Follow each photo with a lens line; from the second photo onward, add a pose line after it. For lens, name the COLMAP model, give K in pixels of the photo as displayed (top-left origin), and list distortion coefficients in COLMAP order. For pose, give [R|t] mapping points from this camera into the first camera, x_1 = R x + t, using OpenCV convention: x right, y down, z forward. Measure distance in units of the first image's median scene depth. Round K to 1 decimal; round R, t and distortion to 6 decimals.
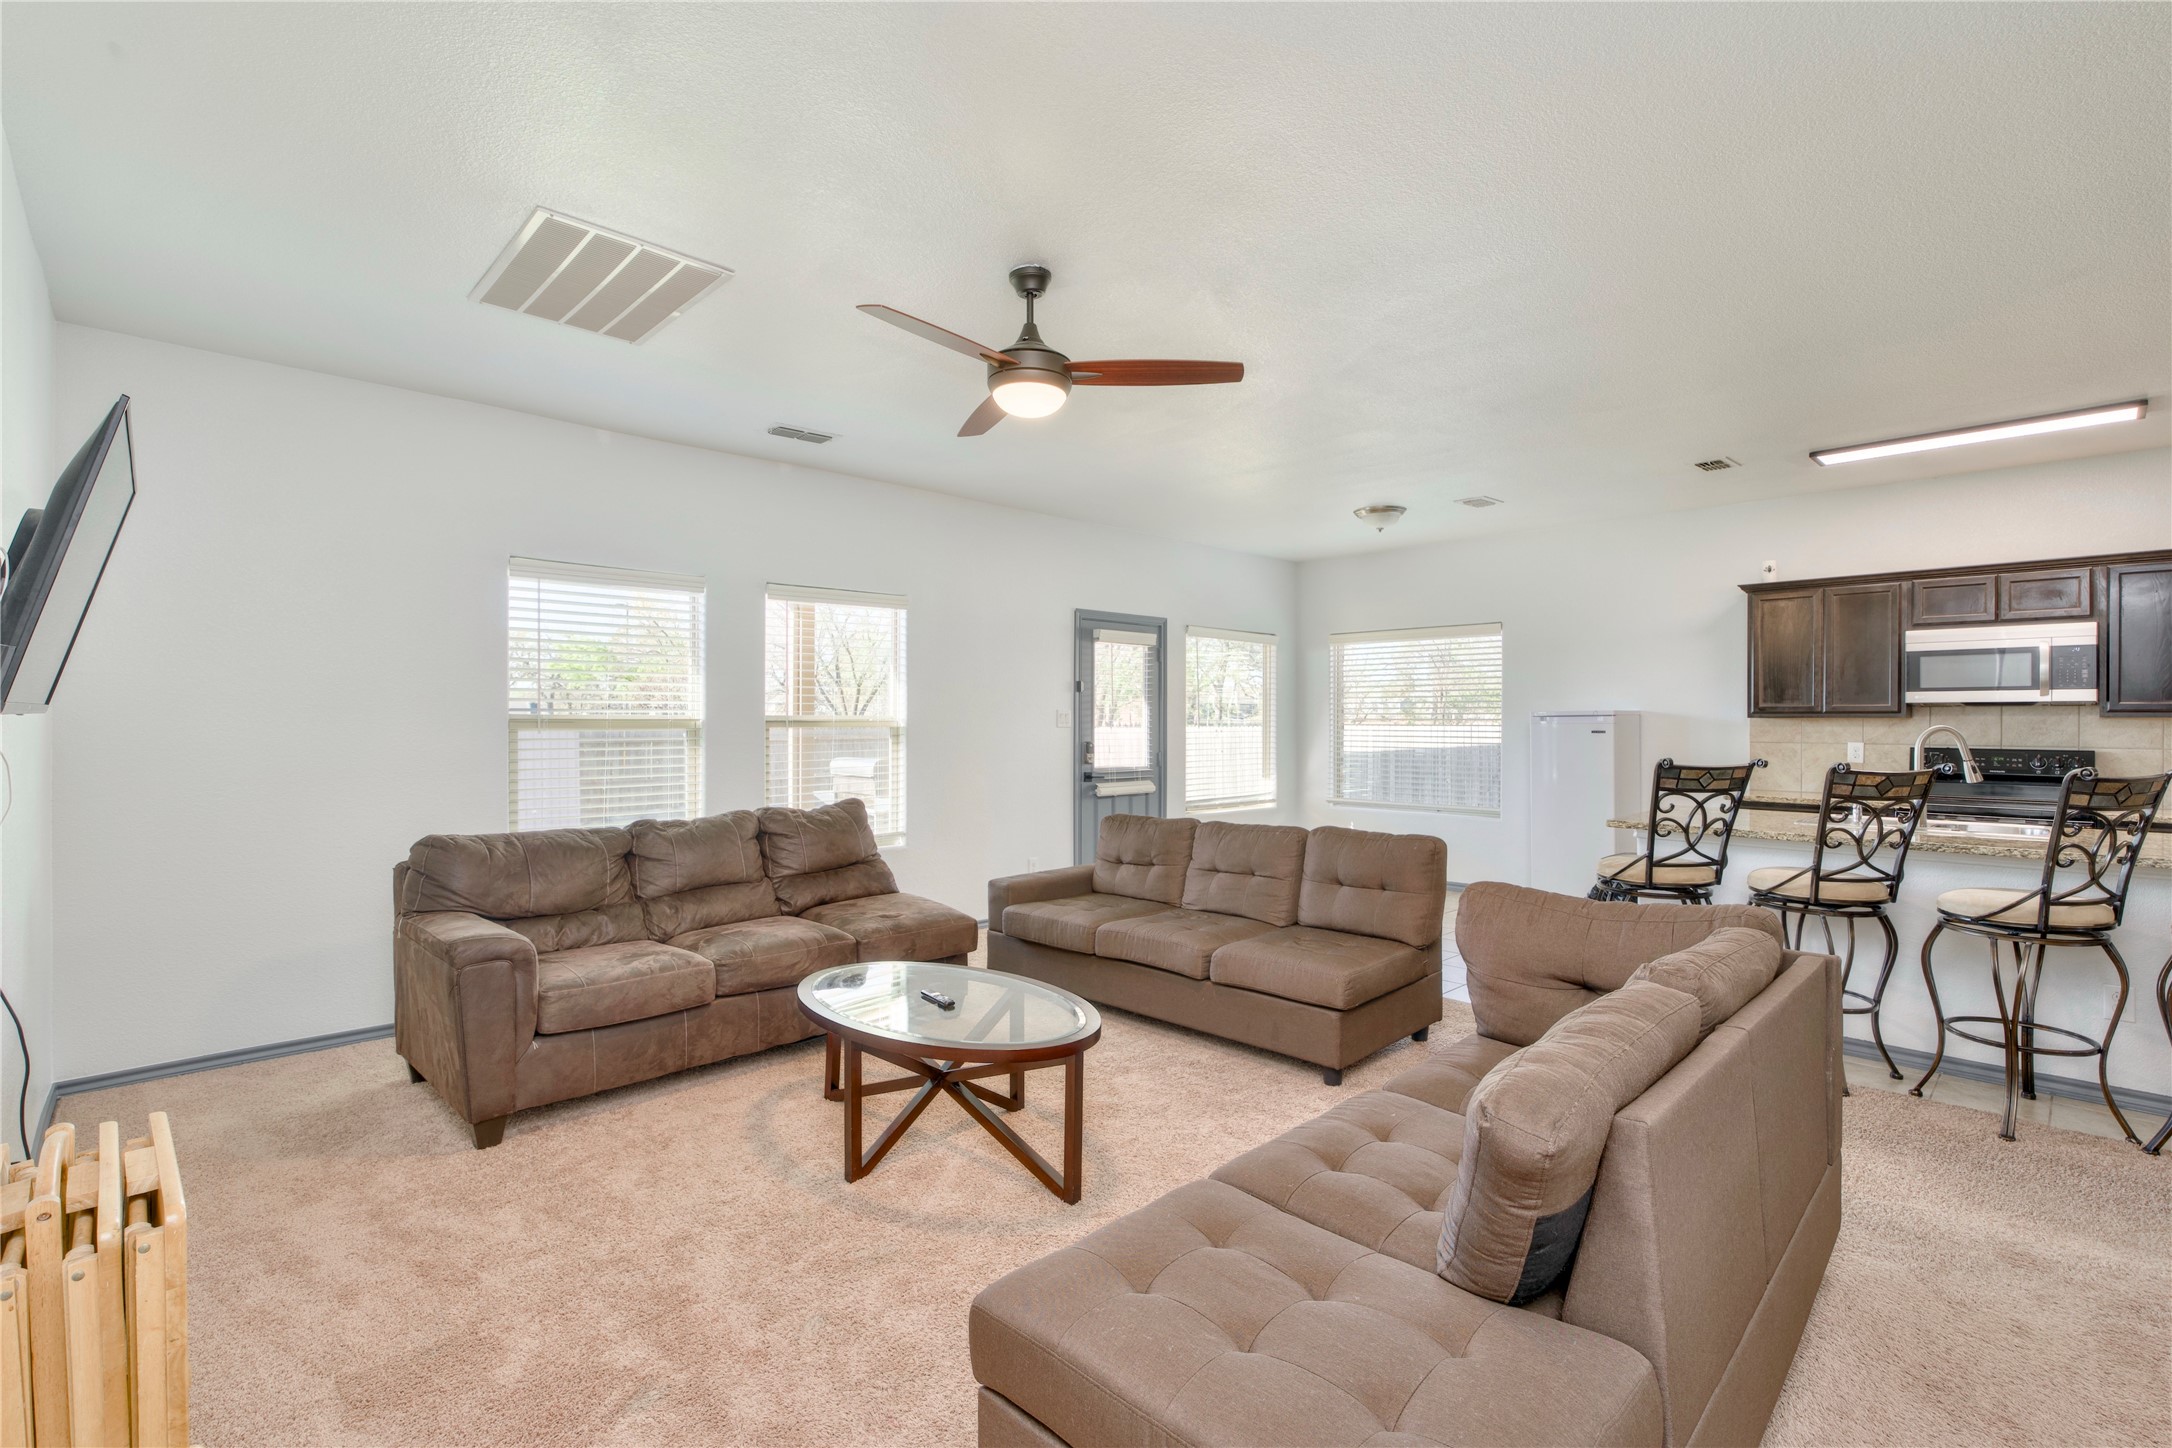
lens RADIAL K [[967.3, 0, 1096.2], [0, 967.3, 726.6], [0, 0, 1]] dist [0.001274, 0.000042]
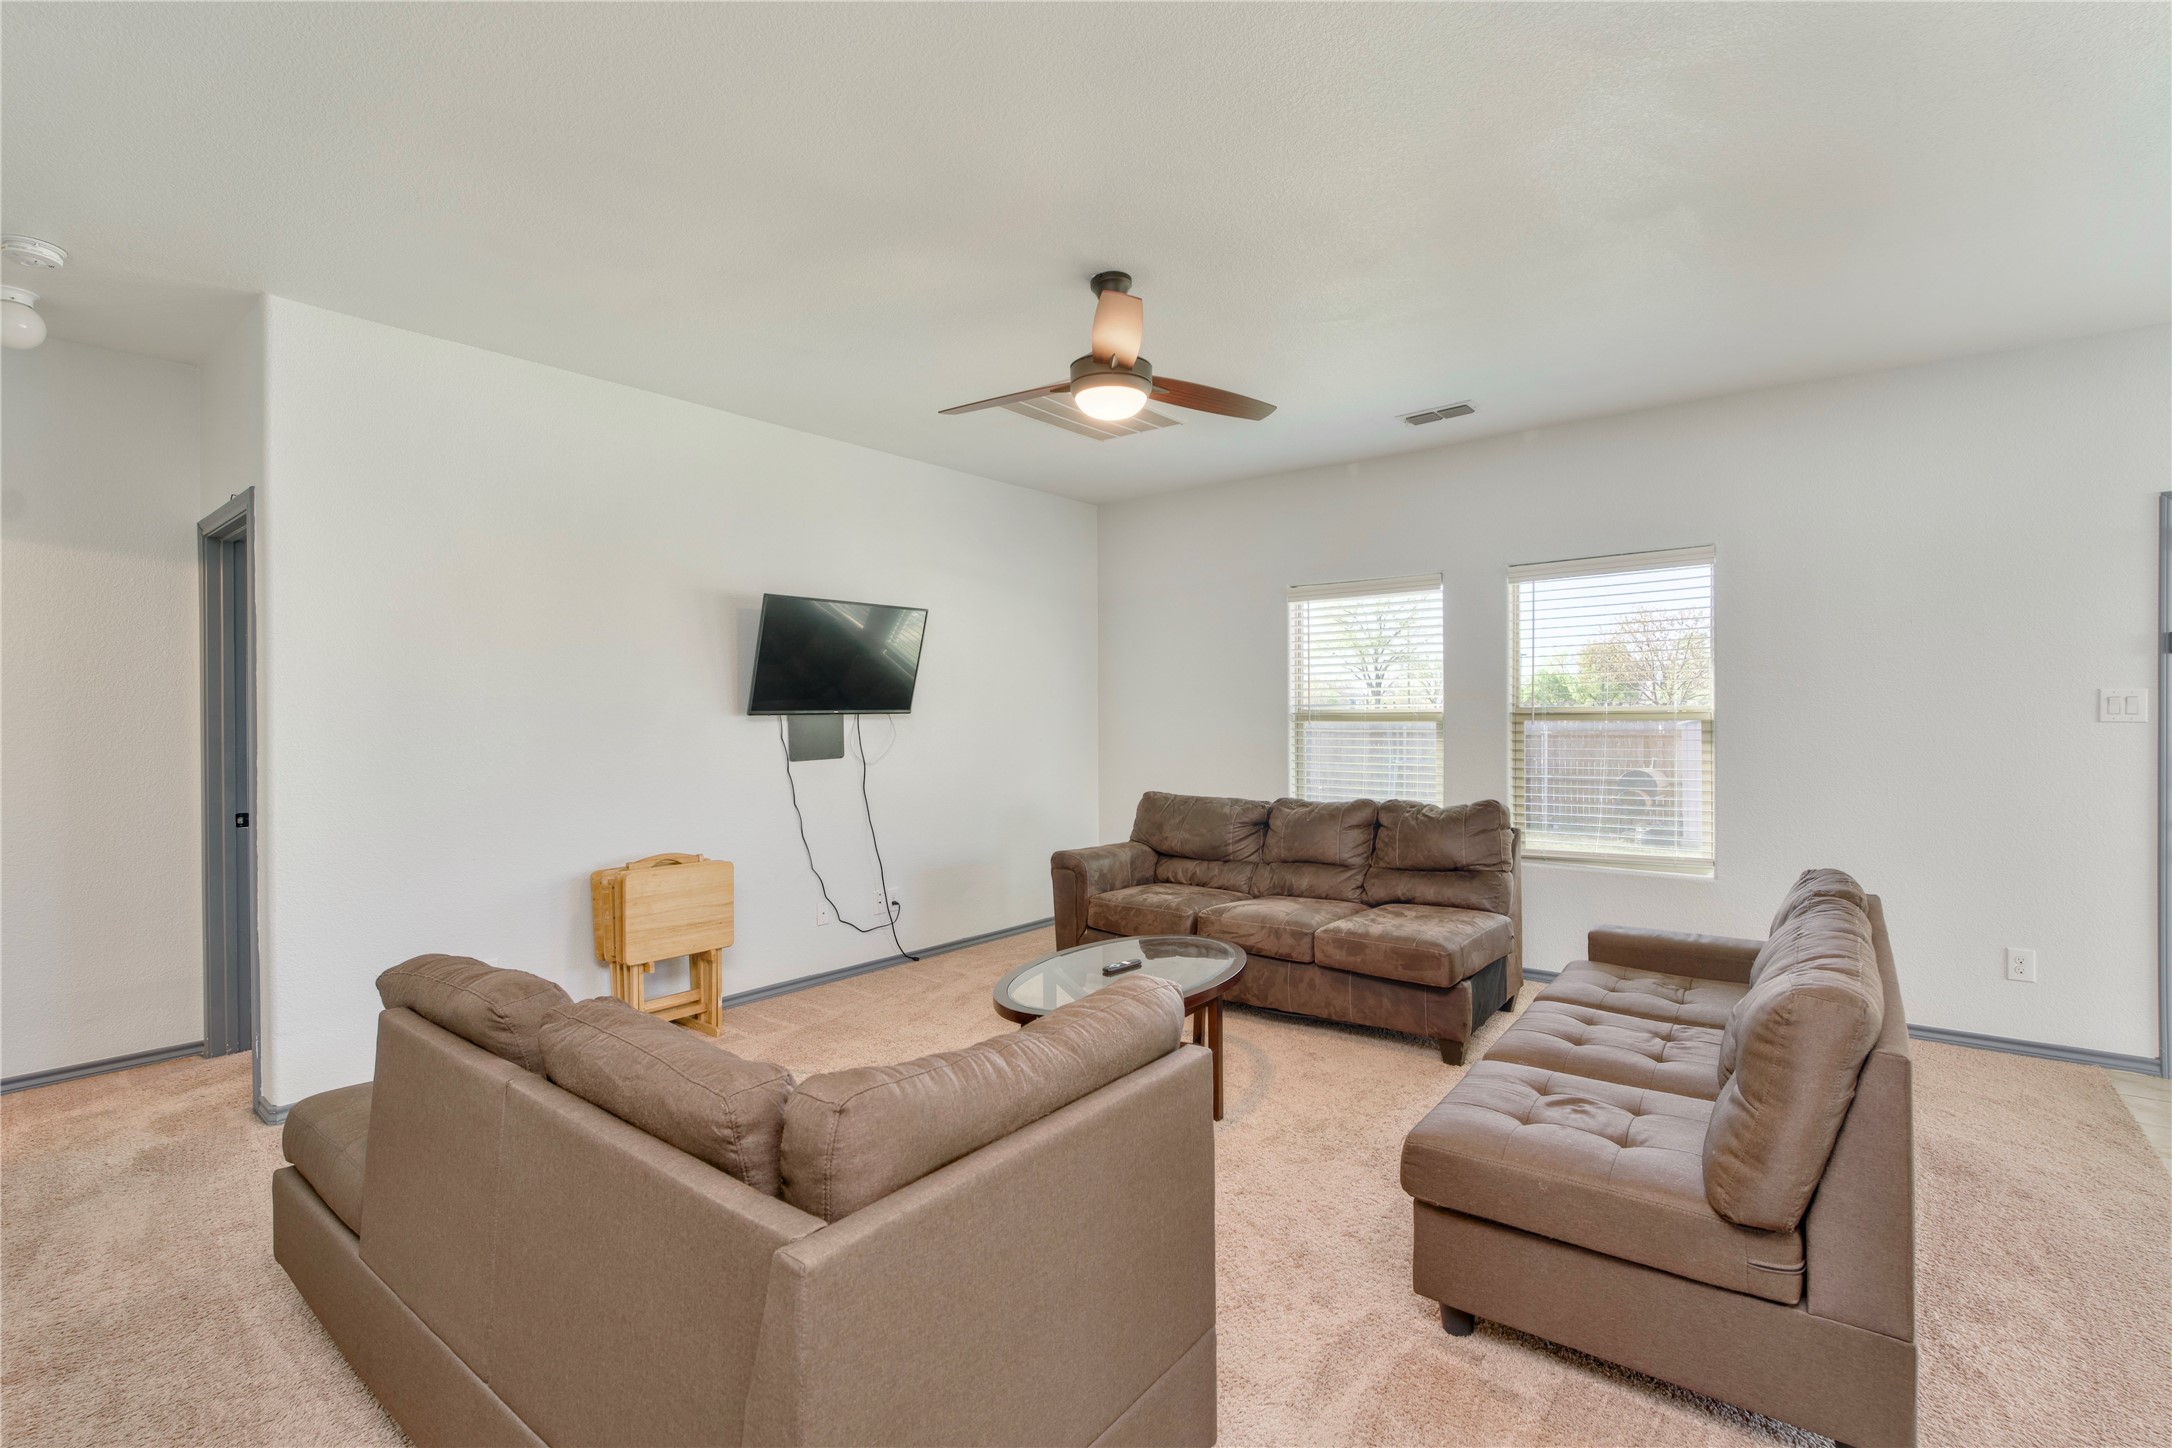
lens RADIAL K [[967.3, 0, 1092.7], [0, 967.3, 723.9], [0, 0, 1]] dist [0.001274, 0.000042]
pose [[0.120375, 0.006131, -0.992710, 0.610837], [0.002116, 0.999977, 0.006433, -0.002894], [0.992726, -0.002875, 0.120360, 0.550542]]
